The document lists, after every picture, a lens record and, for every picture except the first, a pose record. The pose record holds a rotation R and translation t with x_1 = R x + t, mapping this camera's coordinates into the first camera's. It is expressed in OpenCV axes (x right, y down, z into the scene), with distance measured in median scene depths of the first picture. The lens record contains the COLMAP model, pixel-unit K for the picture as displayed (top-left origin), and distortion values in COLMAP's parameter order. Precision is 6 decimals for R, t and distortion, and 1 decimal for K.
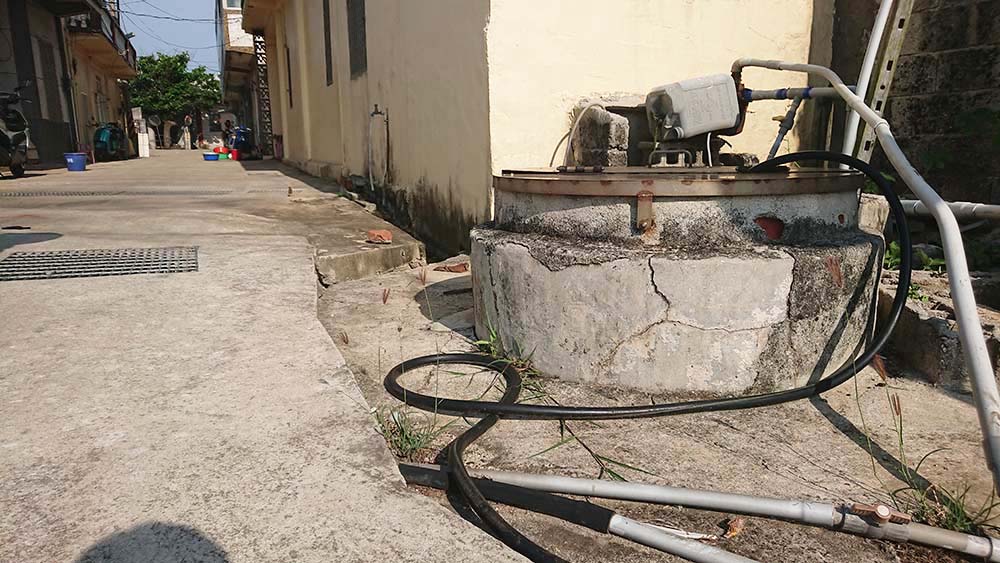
lens RADIAL K [[635.0, 0, 500.0], [0, 635.0, 281.5], [0, 0, 1]] dist [-0.003530, -0.000750]
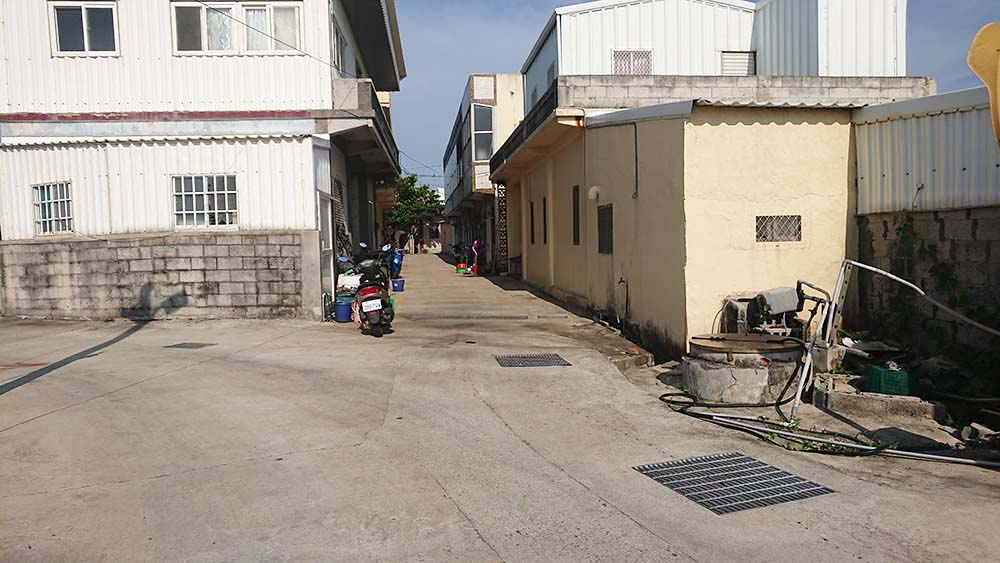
lens RADIAL K [[635.0, 0, 500.0], [0, 635.0, 281.5], [0, 0, 1]] dist [-0.003530, -0.000750]
pose [[0.959159, -0.001437, -0.282864, -0.011729], [-0.039422, 0.989549, -0.138704, 0.015576], [0.280107, 0.144191, 0.949078, -1.461987]]
